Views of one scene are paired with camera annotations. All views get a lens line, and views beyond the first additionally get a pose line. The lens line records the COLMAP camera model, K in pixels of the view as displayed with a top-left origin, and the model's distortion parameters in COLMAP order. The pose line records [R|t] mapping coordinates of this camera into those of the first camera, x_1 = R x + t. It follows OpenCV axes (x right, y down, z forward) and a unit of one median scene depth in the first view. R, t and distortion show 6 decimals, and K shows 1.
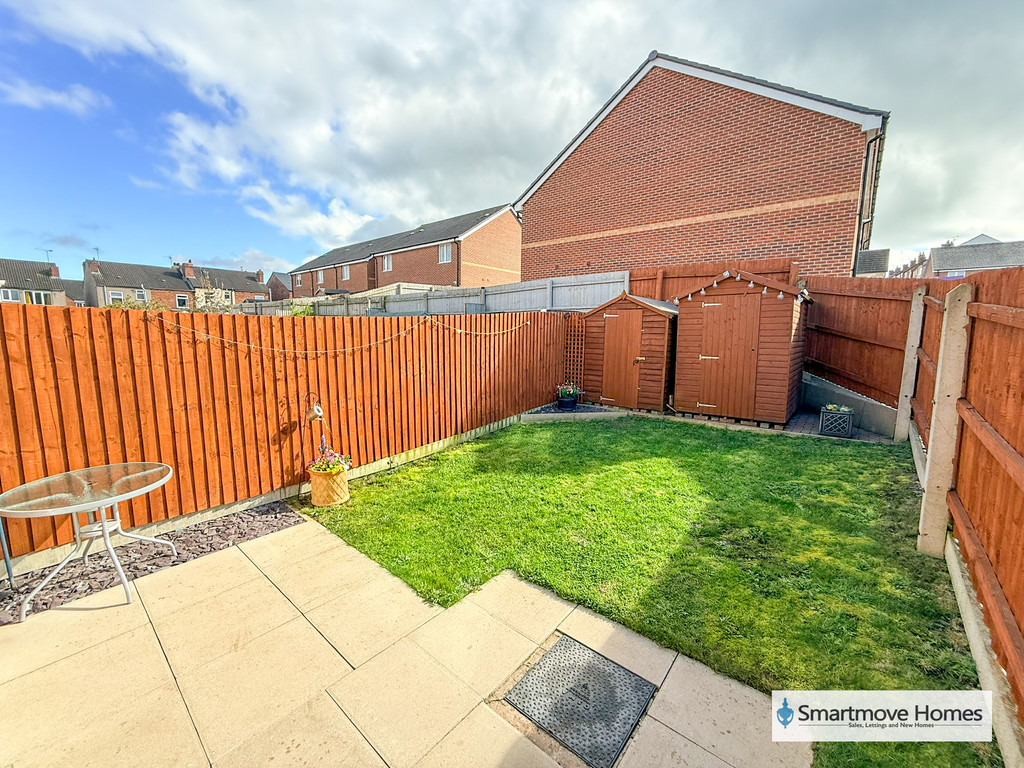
lens RADIAL K [[406.7, 0, 508.7], [0, 406.7, 381.8], [0, 0, 1]] dist [-0.002799, -0.000091]
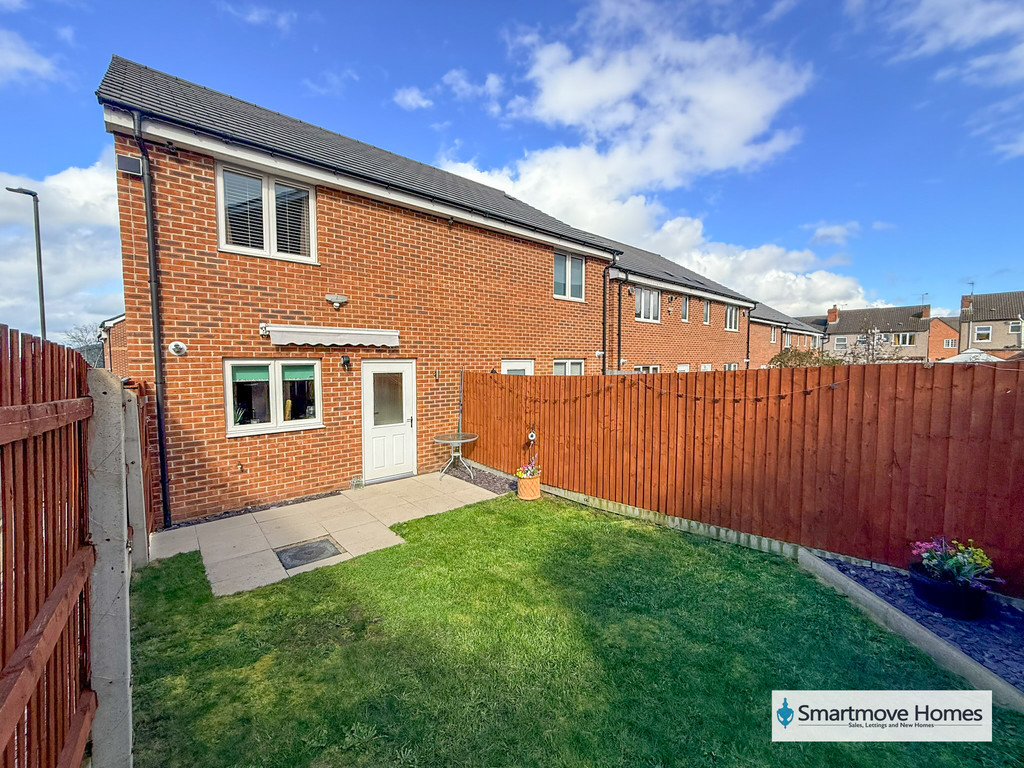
lens RADIAL K [[406.7, 0, 508.7], [0, 406.7, 381.8], [0, 0, 1]] dist [-0.002799, -0.000091]
pose [[-0.143349, 0.043220, -0.988728, 0.844578], [-0.128457, 0.989782, 0.061890, -0.172176], [0.981300, 0.135881, -0.136333, 0.874534]]
